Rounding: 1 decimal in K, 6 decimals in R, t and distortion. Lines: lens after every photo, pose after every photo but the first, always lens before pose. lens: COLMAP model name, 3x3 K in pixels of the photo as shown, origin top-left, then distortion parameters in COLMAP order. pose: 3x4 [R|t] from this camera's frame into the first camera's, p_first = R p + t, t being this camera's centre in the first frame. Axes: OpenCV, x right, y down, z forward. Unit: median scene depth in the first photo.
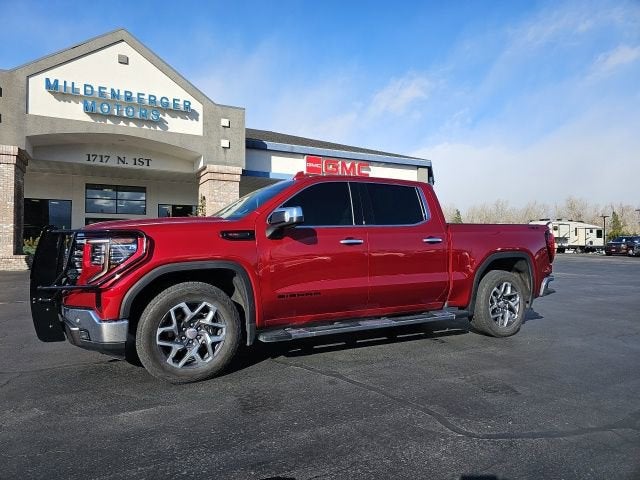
lens RADIAL K [[417.2, 0, 312.8], [0, 417.2, 235.8], [0, 0, 1]] dist [0.062753, -0.050908]
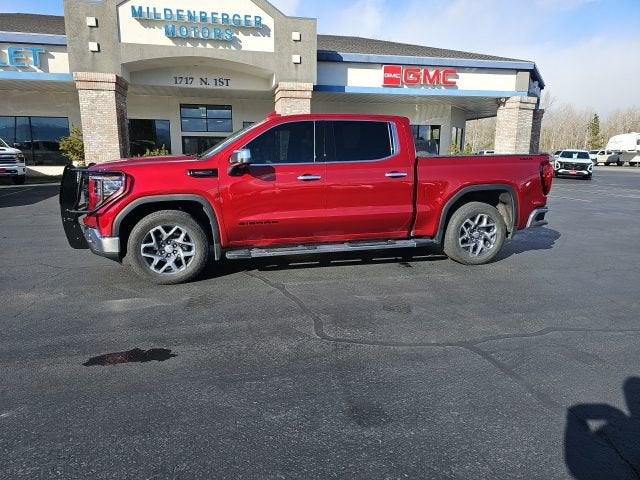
lens RADIAL K [[417.2, 0, 311.8], [0, 417.2, 233.7], [0, 0, 1]] dist [0.062753, -0.050908]
pose [[0.969326, 0.044999, -0.241623, 0.097942], [0.004872, 0.979385, 0.201942, -0.016643], [0.245730, -0.196925, 0.949125, -0.027465]]
